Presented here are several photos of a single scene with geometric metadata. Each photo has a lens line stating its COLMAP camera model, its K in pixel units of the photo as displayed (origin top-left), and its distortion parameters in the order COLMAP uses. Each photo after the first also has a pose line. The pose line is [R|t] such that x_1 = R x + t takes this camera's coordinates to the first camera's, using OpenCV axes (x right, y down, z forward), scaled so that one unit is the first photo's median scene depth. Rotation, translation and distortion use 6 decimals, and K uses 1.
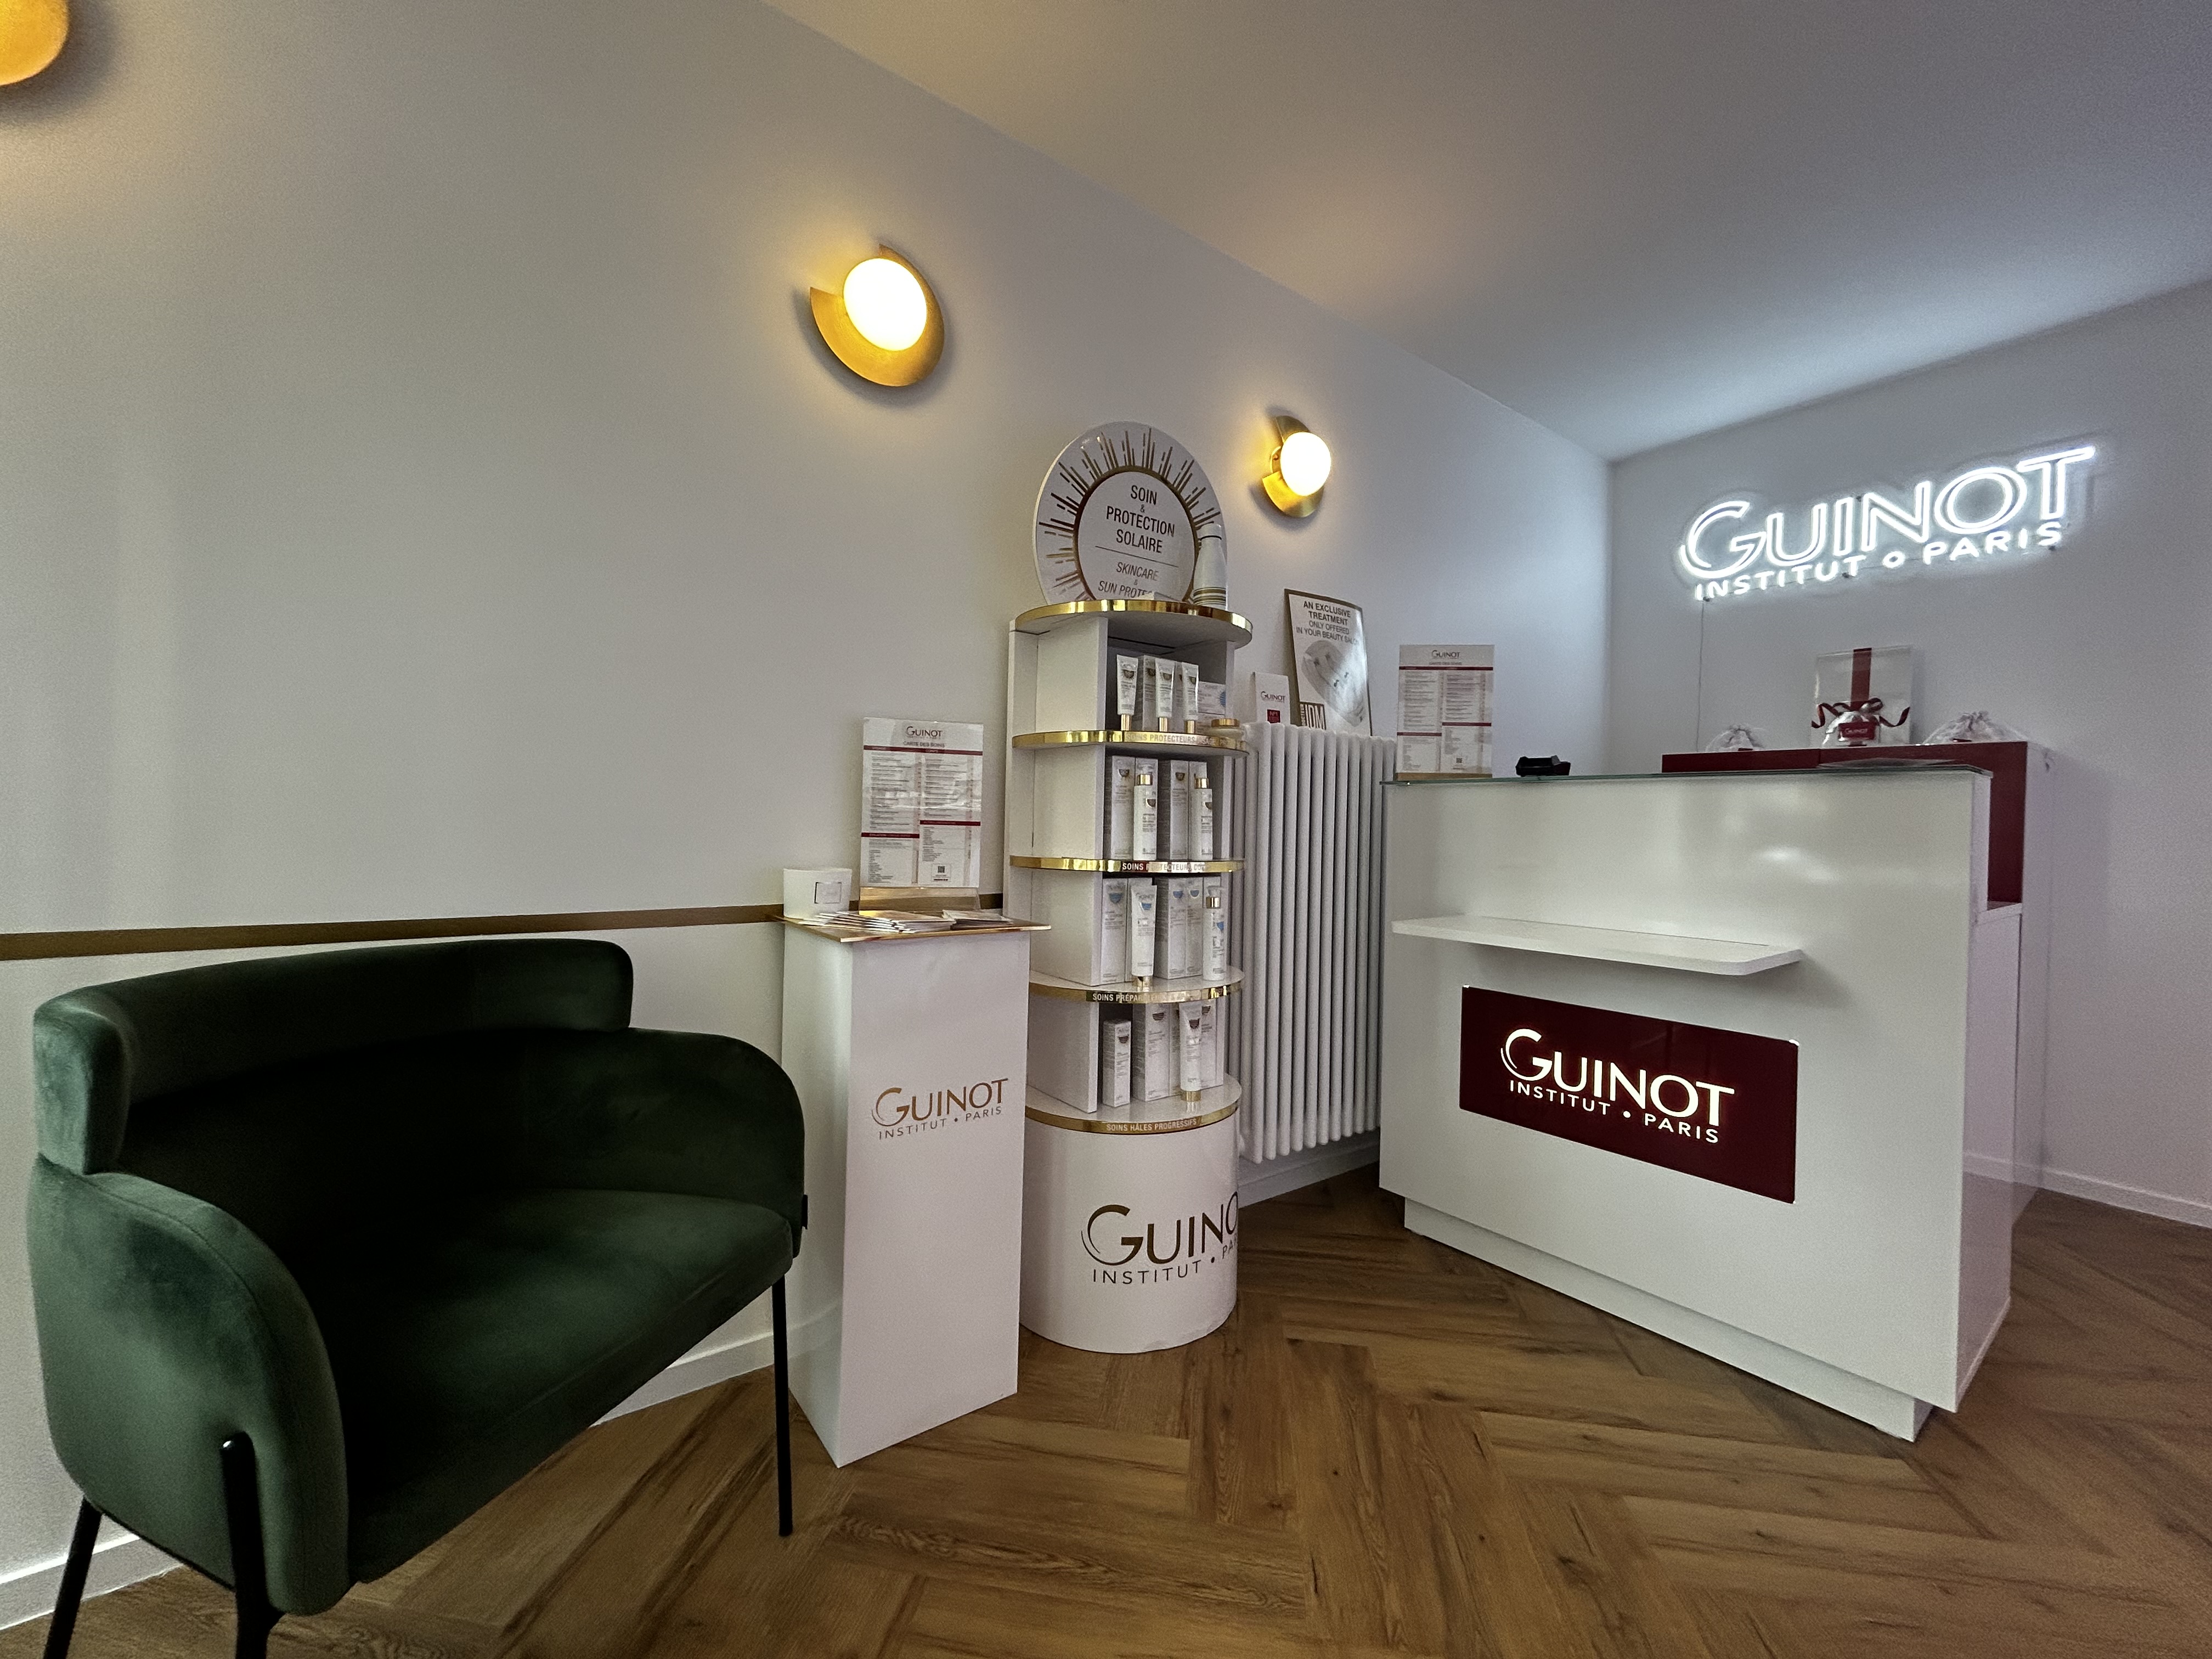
lens RADIAL K [[891.7, 0, 1107.3], [0, 891.7, 826.6], [0, 0, 1]] dist [0.001916, 0.000047]
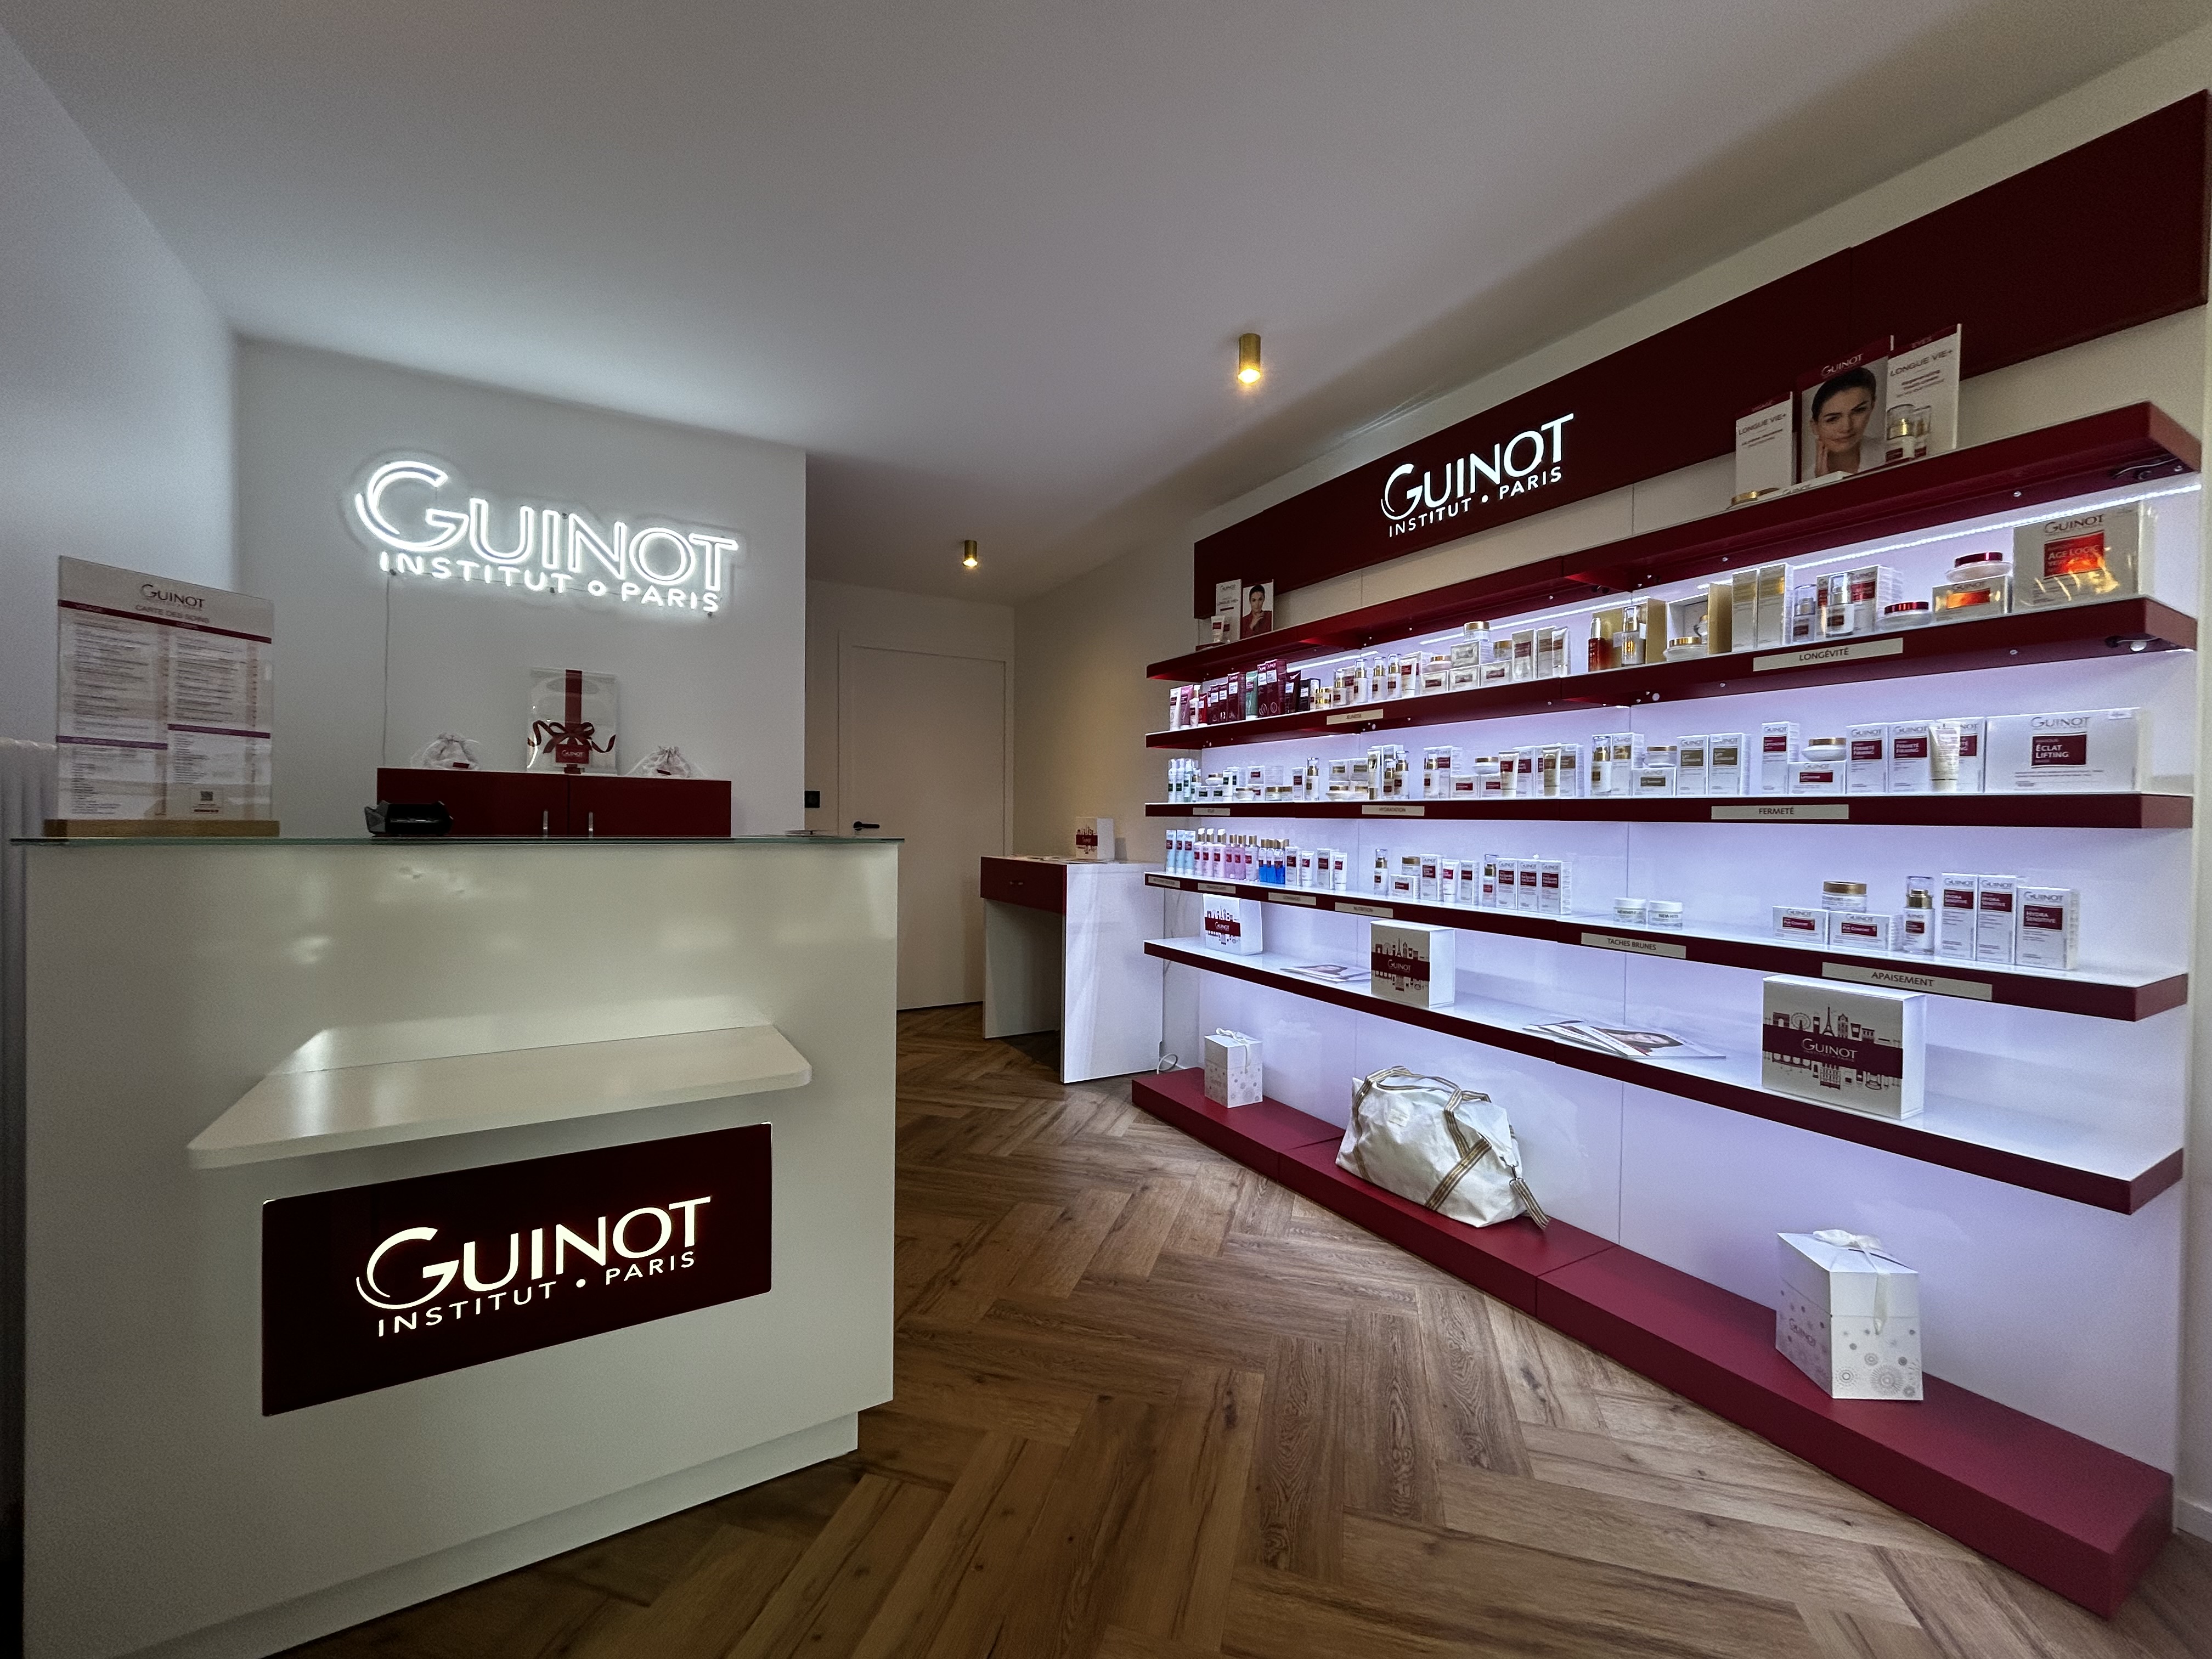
lens RADIAL K [[890.9, 0, 1107.2], [0, 890.9, 824.4], [0, 0, 1]] dist [-0.008442, 0.005844]
pose [[0.121023, -0.025106, 0.992332, -0.100311], [-0.005086, 0.999651, 0.025912, -0.086110], [-0.992637, -0.008182, 0.120853, 0.441465]]
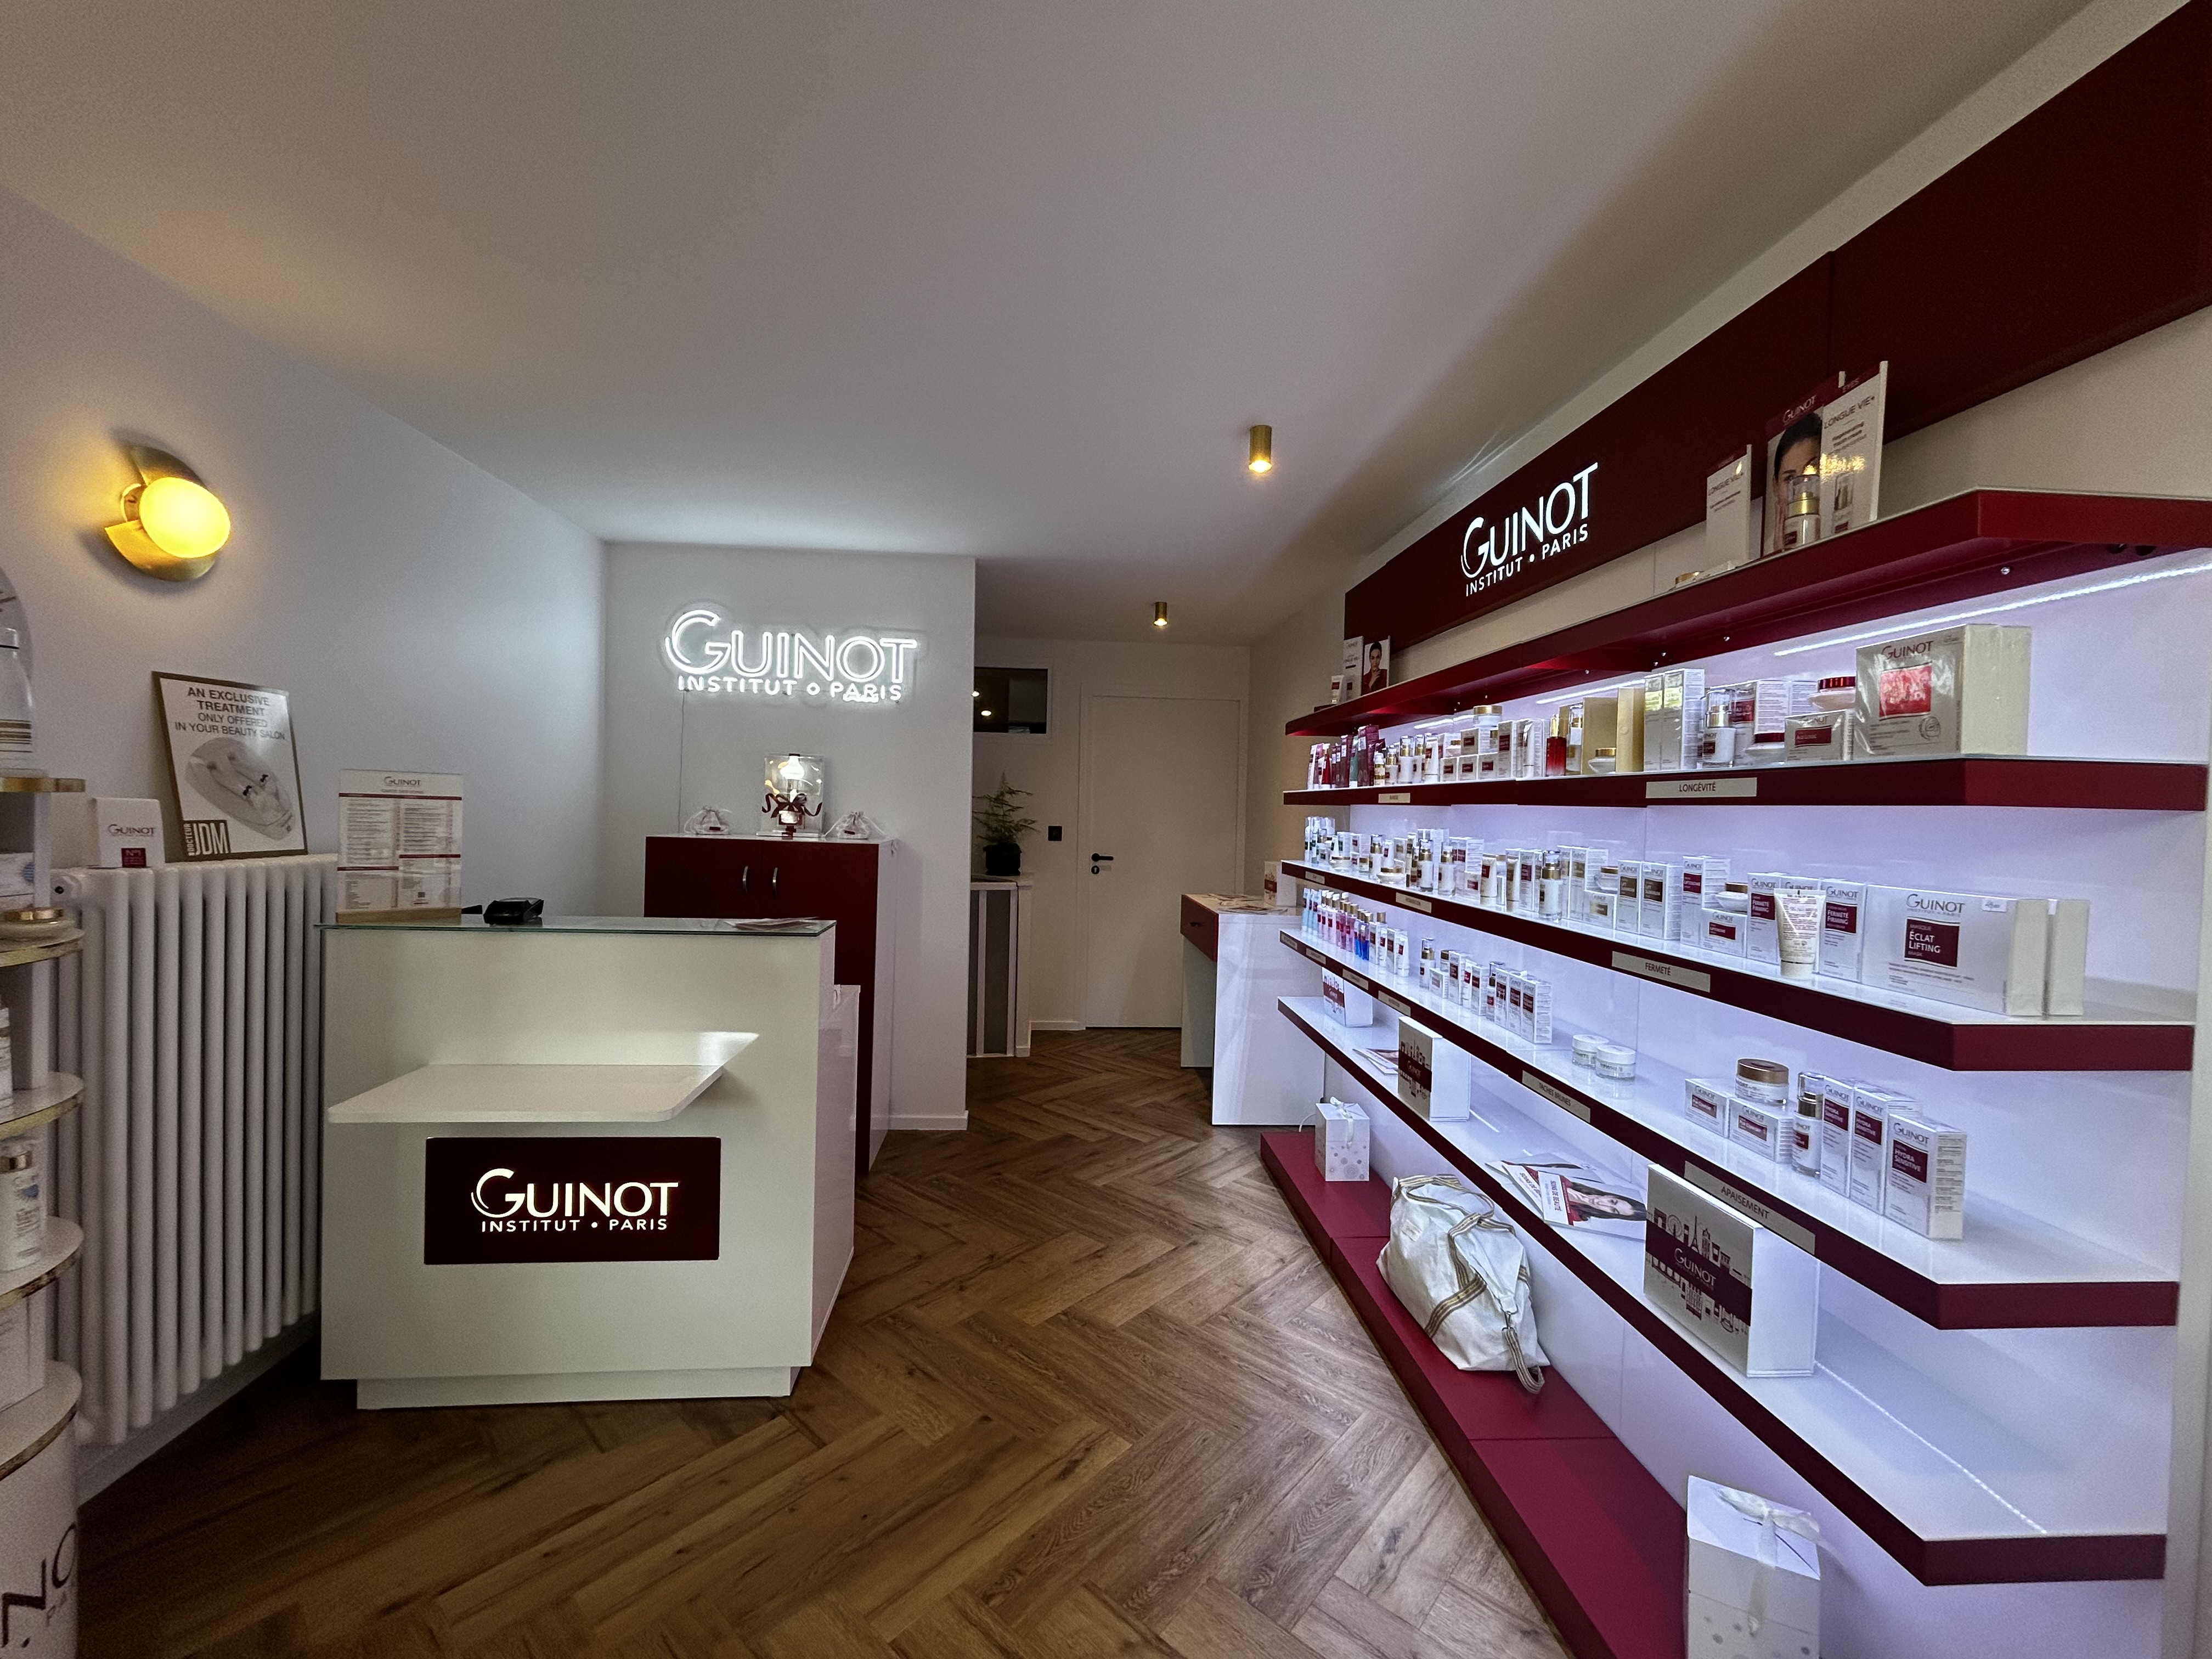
lens RADIAL K [[891.7, 0, 1107.3], [0, 891.7, 826.6], [0, 0, 1]] dist [0.001916, 0.000047]
pose [[0.540156, -0.021915, 0.841279, -0.008246], [-0.014258, 0.999279, 0.035185, -0.220329], [-0.841444, -0.031000, 0.539454, -0.136745]]
